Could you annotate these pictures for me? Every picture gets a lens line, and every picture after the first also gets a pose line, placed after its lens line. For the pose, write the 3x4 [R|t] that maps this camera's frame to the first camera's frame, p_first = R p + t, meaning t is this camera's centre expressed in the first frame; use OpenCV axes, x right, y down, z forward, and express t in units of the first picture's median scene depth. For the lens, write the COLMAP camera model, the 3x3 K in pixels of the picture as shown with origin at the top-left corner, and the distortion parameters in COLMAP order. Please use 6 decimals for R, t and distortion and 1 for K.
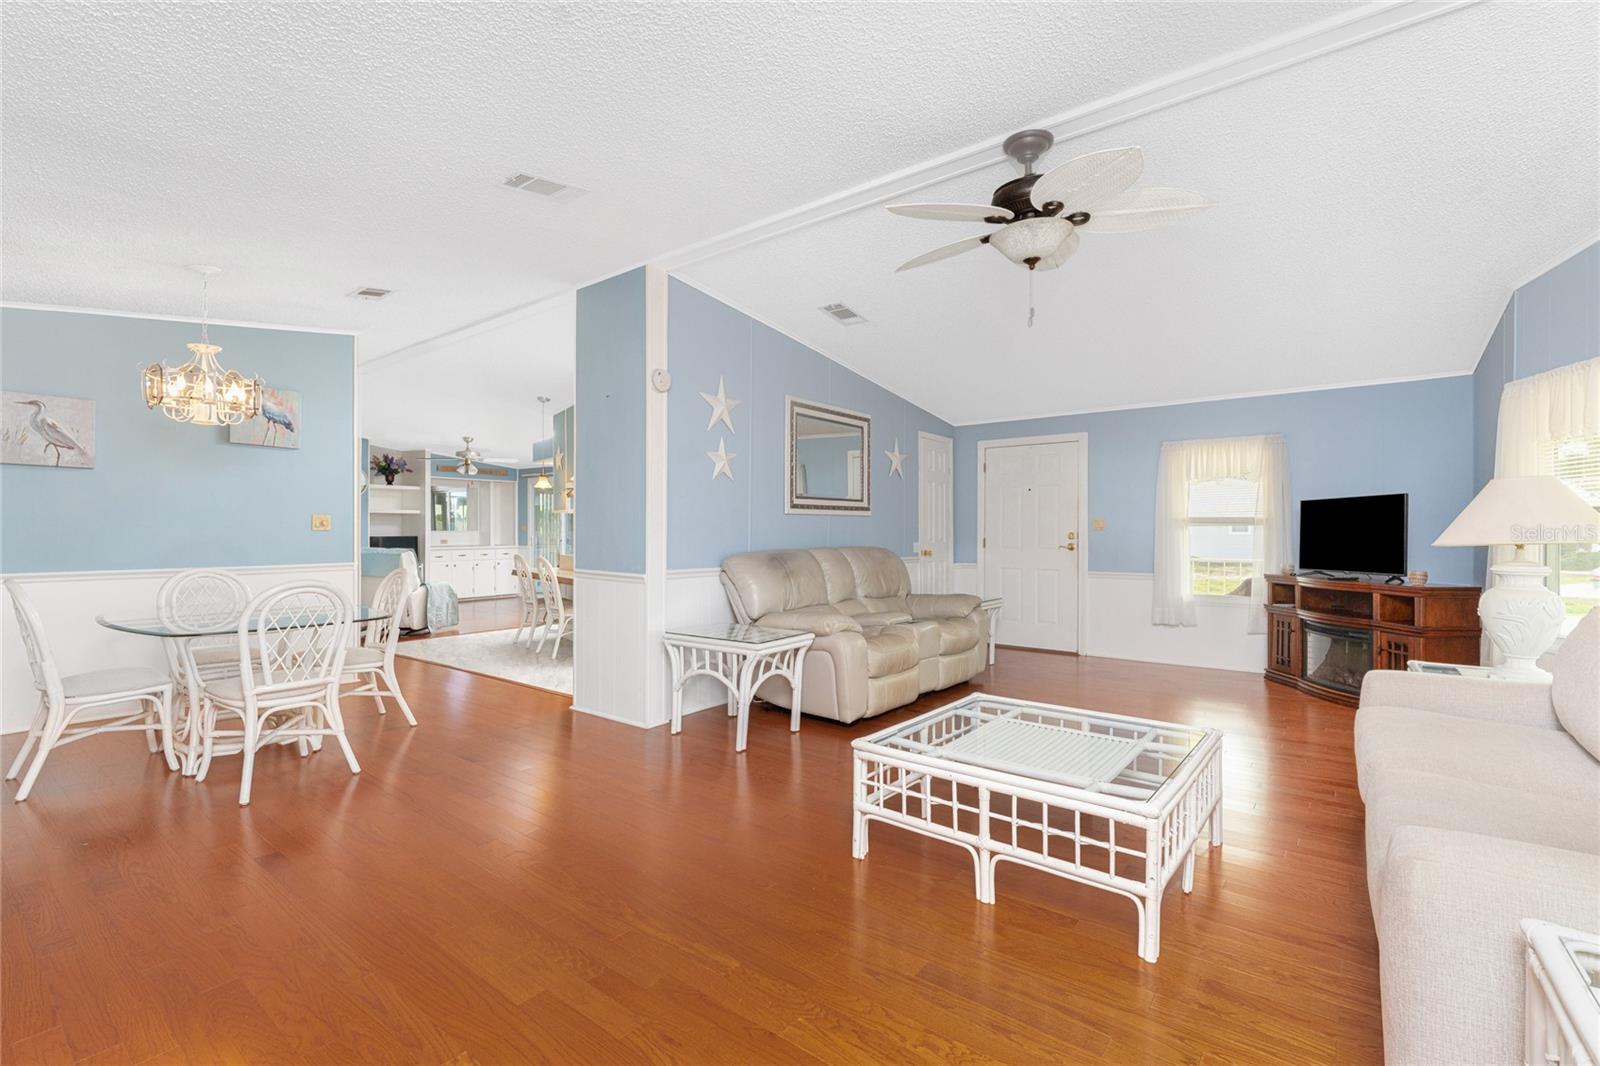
lens RADIAL K [[710.6, 0, 783.9], [0, 710.6, 527.9], [0, 0, 1]] dist [-0.000977, -0.000393]
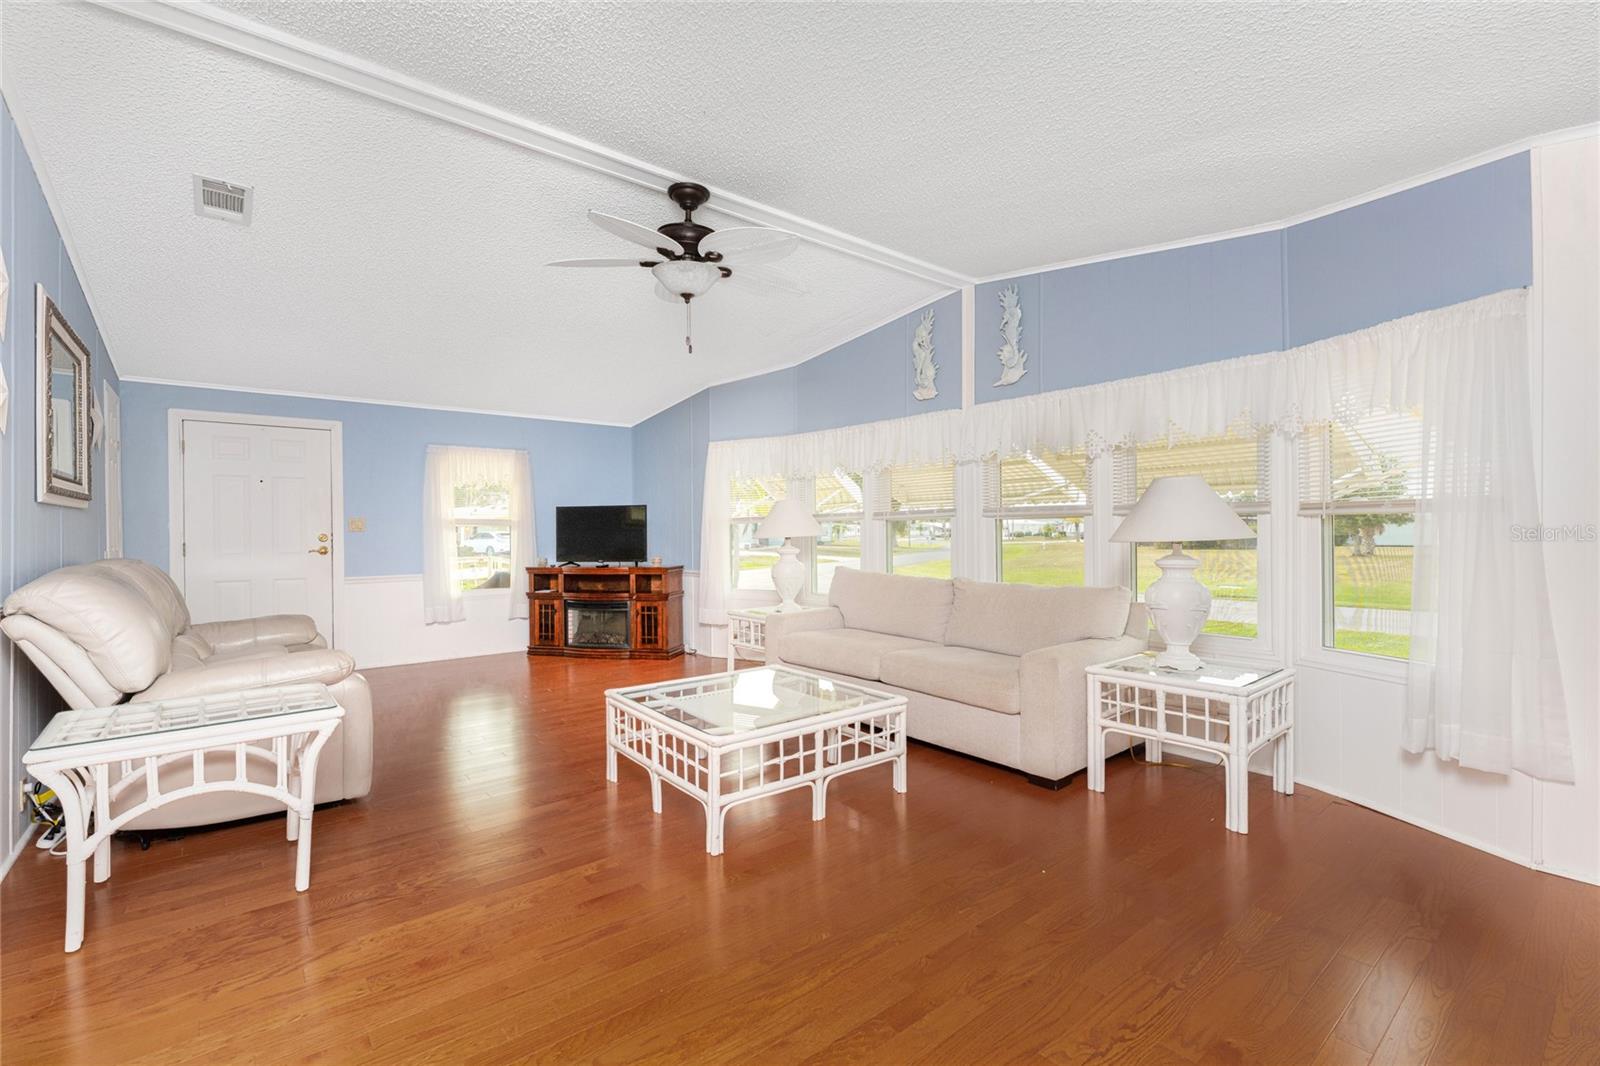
lens RADIAL K [[710.6, 0, 782.6], [0, 710.6, 534.2], [0, 0, 1]] dist [-0.000977, -0.000393]
pose [[0.209953, -0.007785, 0.977680, -0.433753], [0.000190, 0.999969, 0.007922, 0.000208], [-0.977711, -0.001478, 0.209948, 0.350372]]
